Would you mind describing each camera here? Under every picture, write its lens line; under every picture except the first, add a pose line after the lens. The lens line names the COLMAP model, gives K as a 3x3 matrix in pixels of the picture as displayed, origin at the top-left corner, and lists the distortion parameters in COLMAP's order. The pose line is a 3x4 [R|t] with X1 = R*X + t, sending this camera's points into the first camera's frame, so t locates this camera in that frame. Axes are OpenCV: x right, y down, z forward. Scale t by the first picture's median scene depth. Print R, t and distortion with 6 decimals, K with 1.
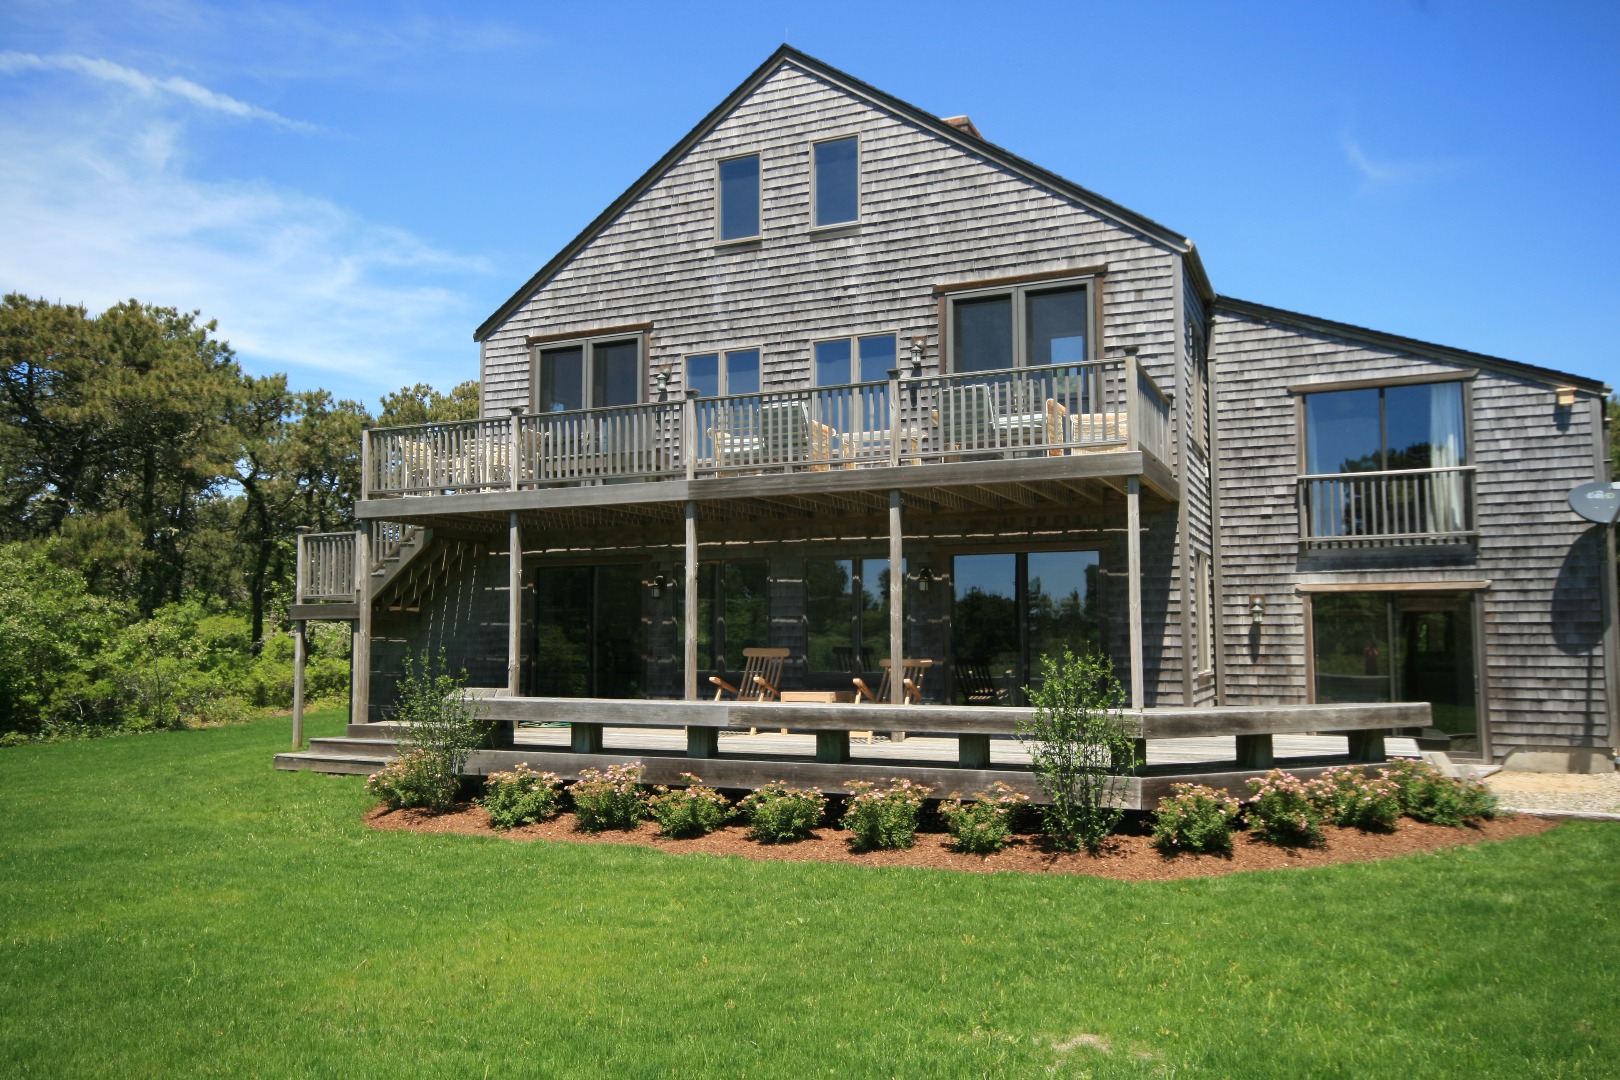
lens RADIAL K [[1215.4, 0, 810.0], [0, 1215.4, 540.0], [0, 0, 1]] dist [0.012015, 0.039368]
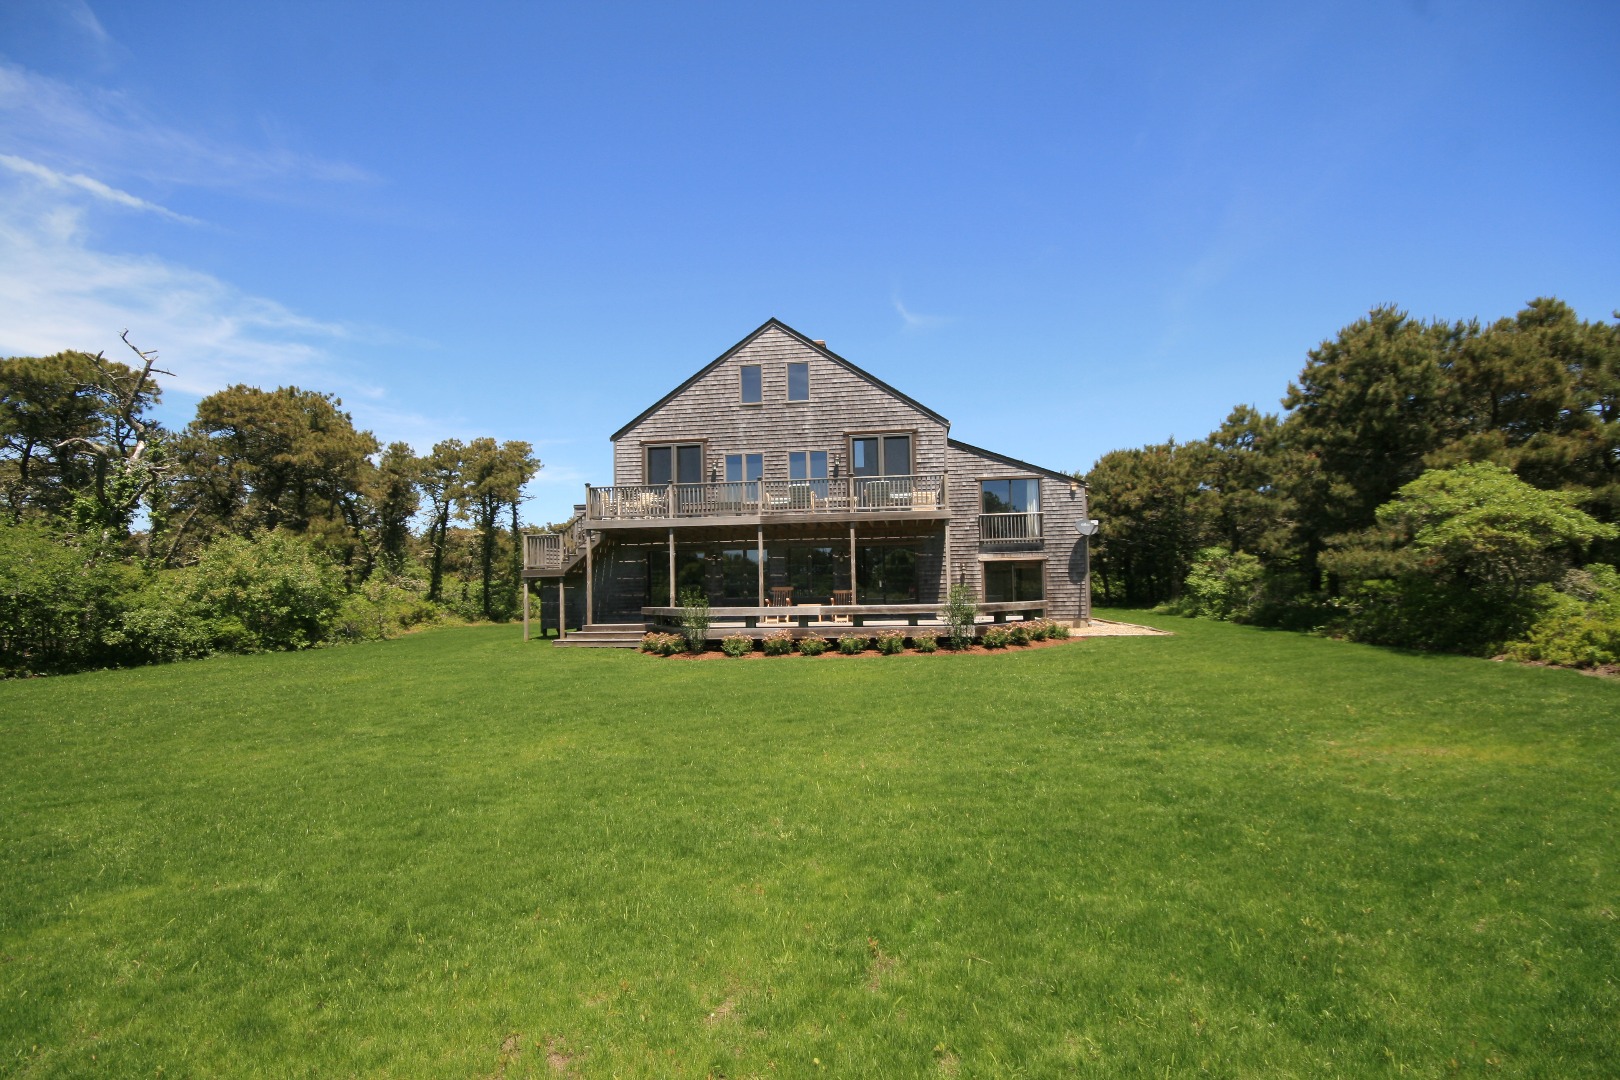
lens RADIAL K [[759.0, 0, 803.5], [0, 759.0, 543.2], [0, 0, 1]] dist [0.007688, -0.008543]
pose [[0.958649, 0.000551, 0.284590, -0.379941], [-0.007250, 0.999721, 0.022486, -0.025772], [-0.284498, -0.023619, 0.958386, -0.376734]]
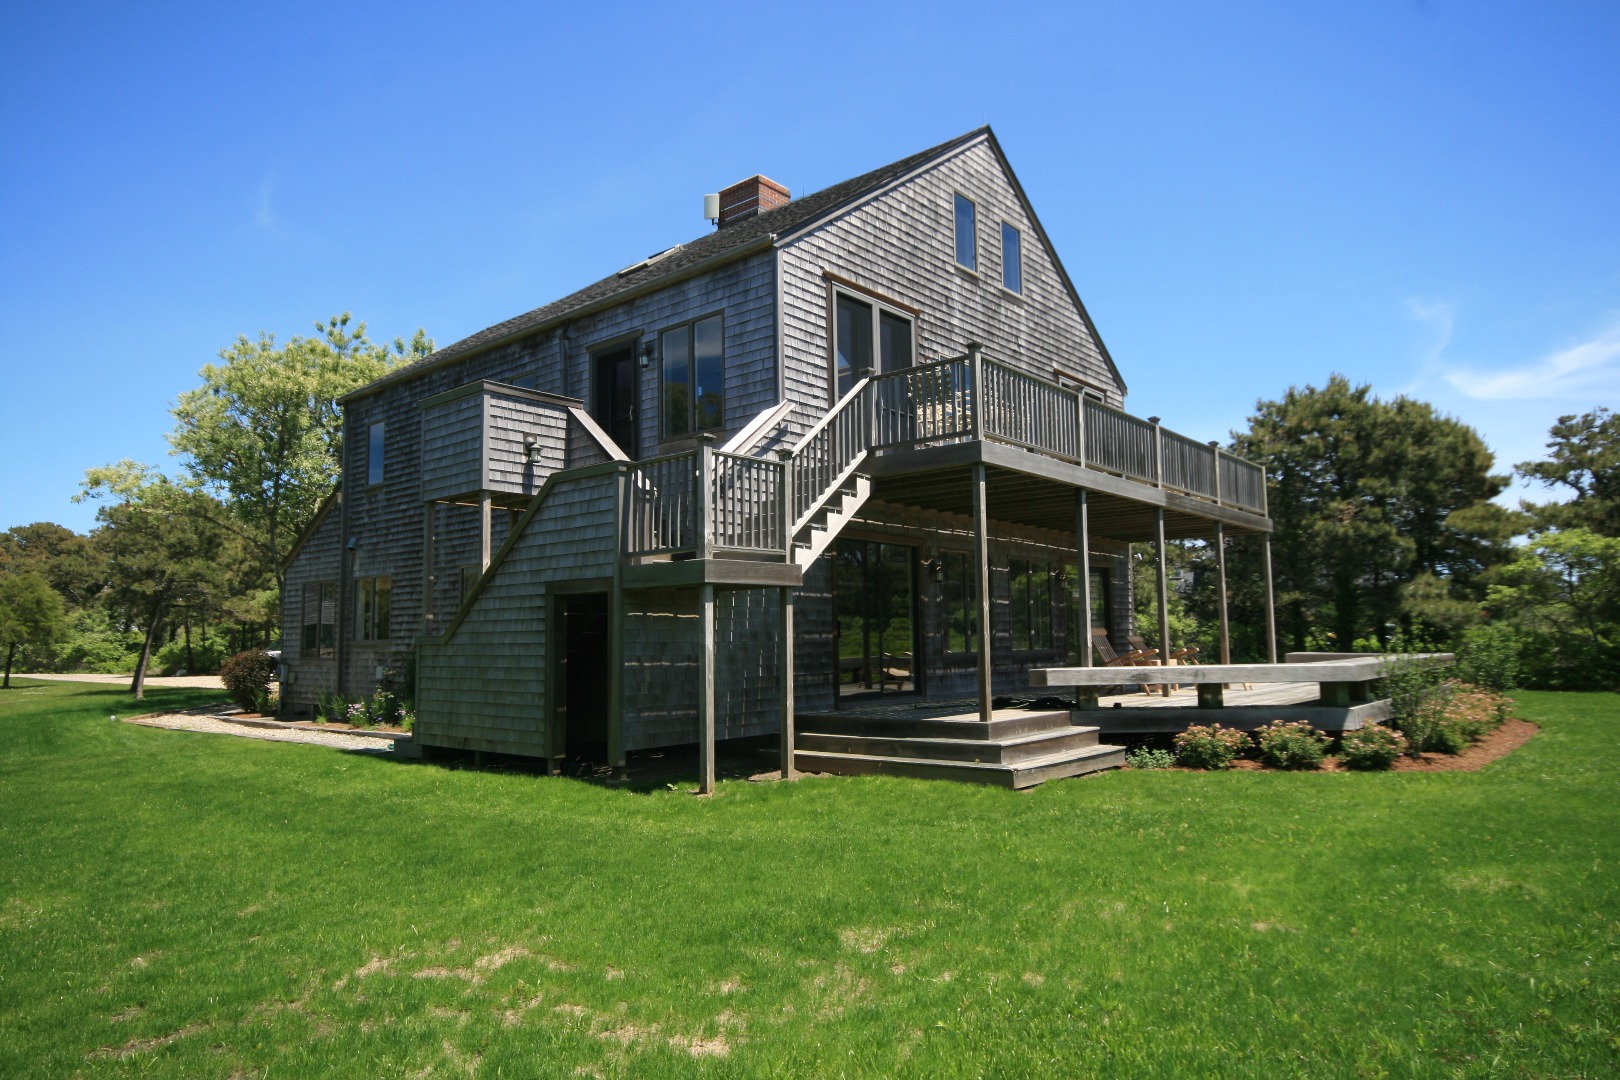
lens RADIAL K [[1025.3, 0, 810.0], [0, 1025.3, 540.0], [0, 0, 1]] dist [0.002094, 0.000244]
pose [[0.282317, 0.102480, 0.953832, -1.027769], [-0.064028, 0.994074, -0.087853, 0.098861], [-0.957182, -0.036270, 0.287205, 0.903470]]
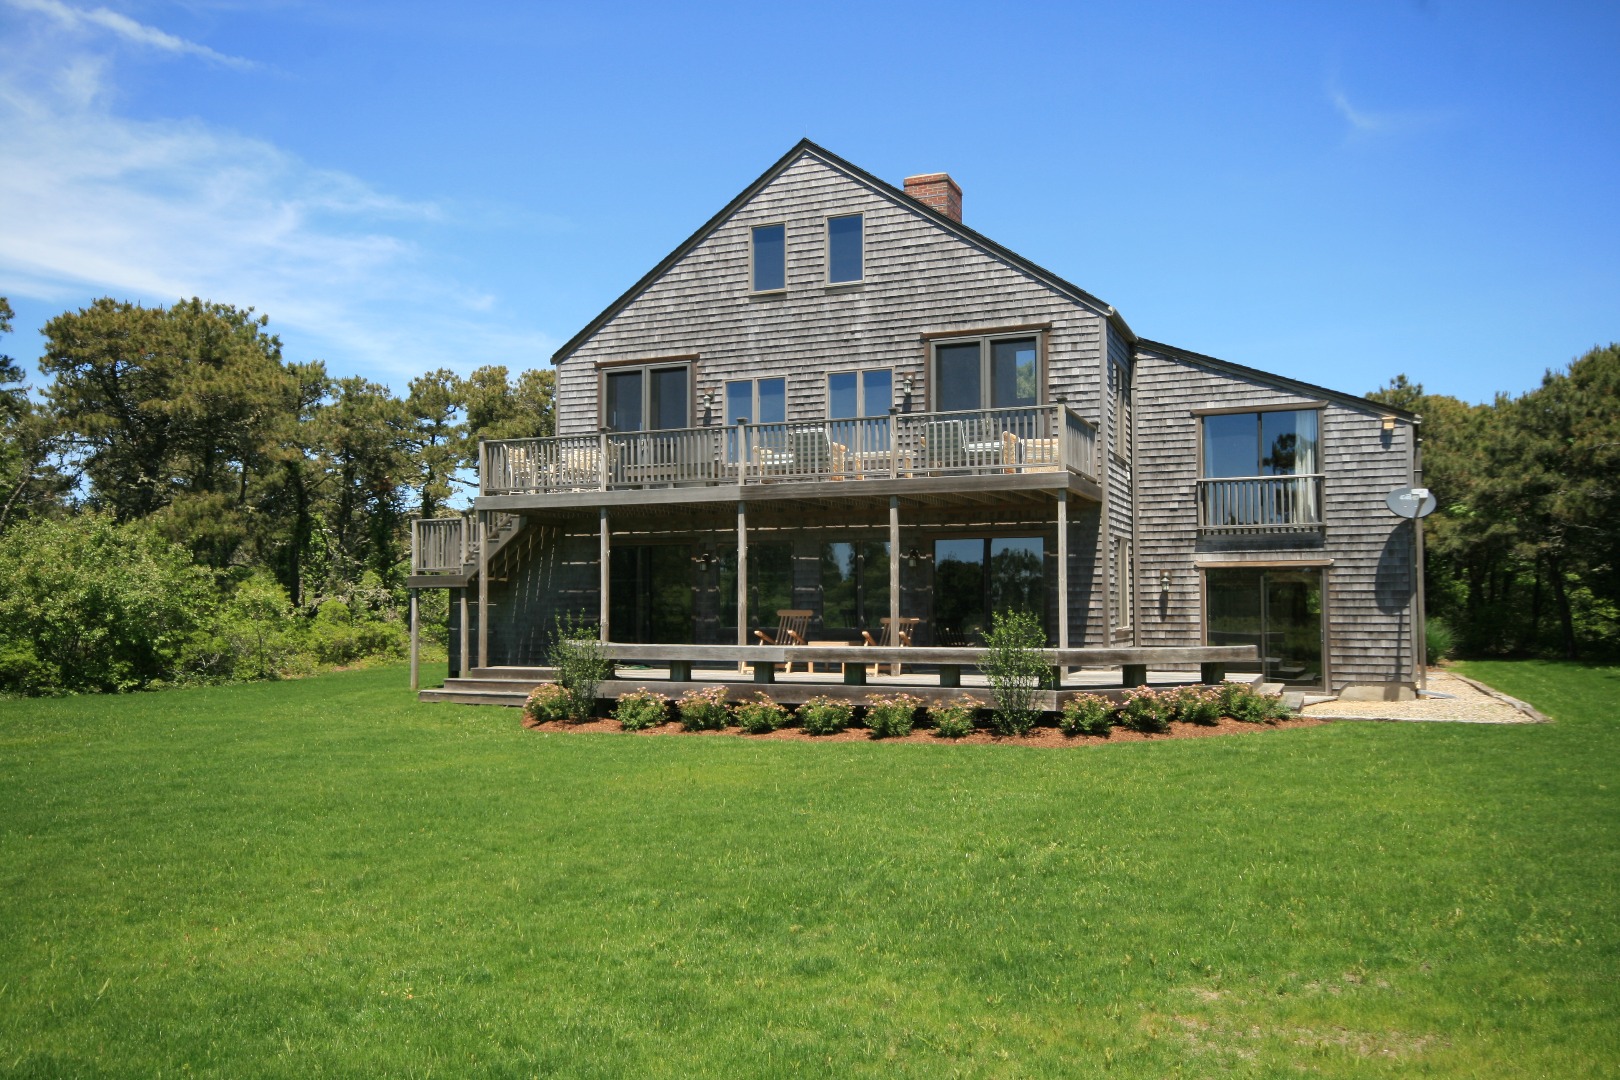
lens RADIAL K [[1272.2, 0, 810.6], [0, 1272.2, 534.6], [0, 0, 1]] dist [0.022716, 0.001497]
pose [[0.999705, 0.001676, 0.024233, -0.048574], [-0.002307, 0.999658, 0.026036, -0.027518], [-0.024181, -0.026084, 0.999367, -0.362134]]
